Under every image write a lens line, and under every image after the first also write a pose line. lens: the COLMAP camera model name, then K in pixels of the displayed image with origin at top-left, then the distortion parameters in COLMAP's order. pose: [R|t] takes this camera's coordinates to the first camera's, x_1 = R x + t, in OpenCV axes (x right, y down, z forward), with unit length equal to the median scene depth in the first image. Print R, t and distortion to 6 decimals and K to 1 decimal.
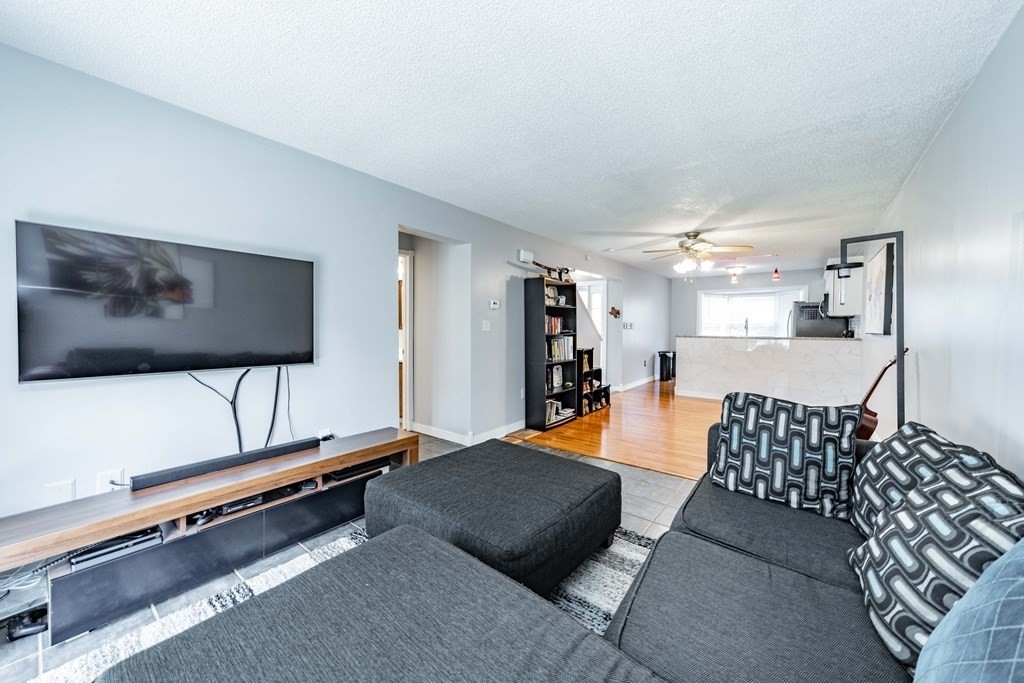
lens RADIAL K [[361.1, 0, 517.5], [0, 361.1, 339.1], [0, 0, 1]] dist [0.000376, 0.000015]
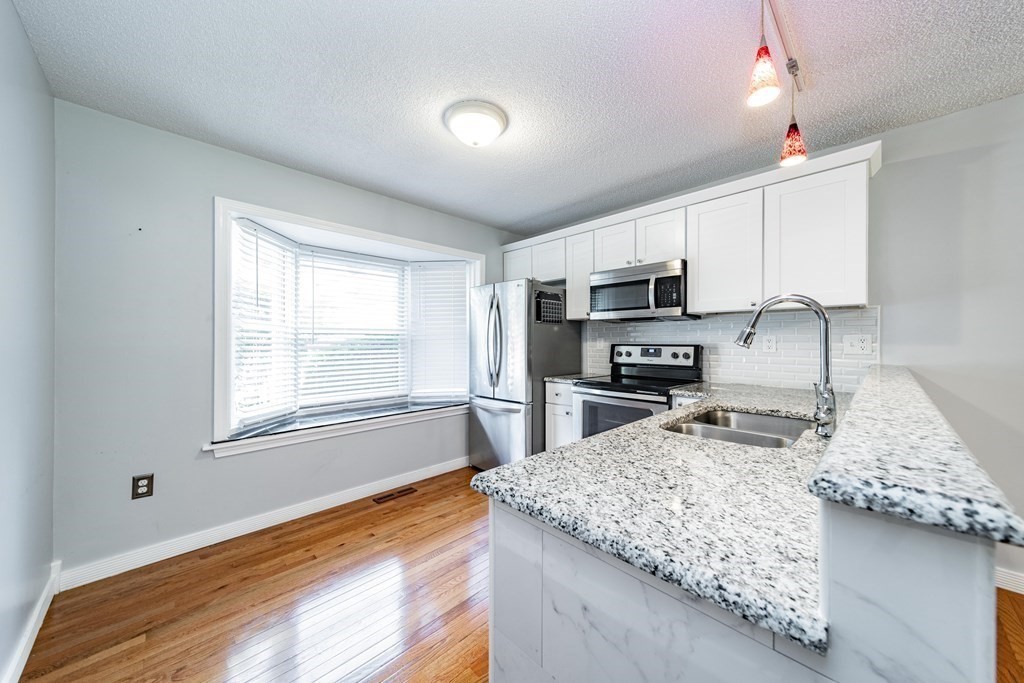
lens RADIAL K [[361.1, 0, 517.5], [0, 361.1, 339.1], [0, 0, 1]] dist [0.000376, 0.000015]
pose [[0.130805, 0.002048, 0.991406, 0.362815], [0.042944, 0.999048, -0.007729, -0.033580], [-0.990478, 0.043586, 0.130593, 1.002658]]
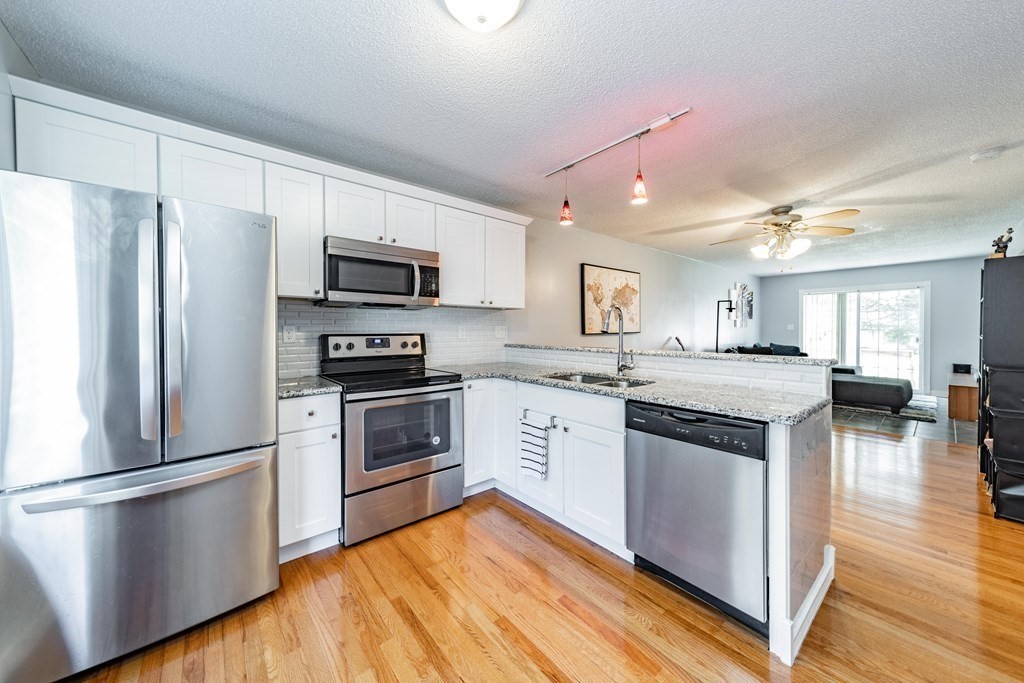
lens RADIAL K [[361.1, 0, 517.5], [0, 361.1, 339.1], [0, 0, 1]] dist [0.000376, 0.000015]
pose [[-0.980234, -0.006538, 0.197733, 0.585552], [0.007015, 0.997677, 0.067762, -0.043470], [-0.197717, 0.067809, -0.977911, 1.249005]]
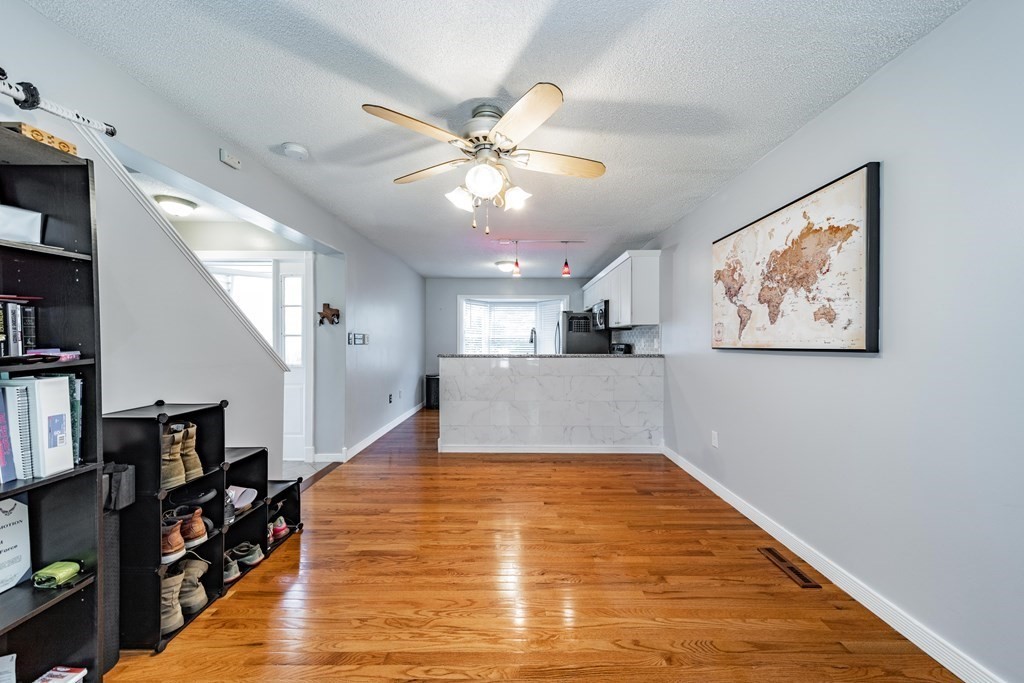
lens RADIAL K [[361.1, 0, 517.5], [0, 361.1, 339.1], [0, 0, 1]] dist [0.000376, 0.000015]
pose [[0.789213, 0.003158, 0.614111, 0.166056], [0.025771, 0.998936, -0.038256, -0.009808], [-0.613578, 0.046018, 0.788292, 0.428391]]
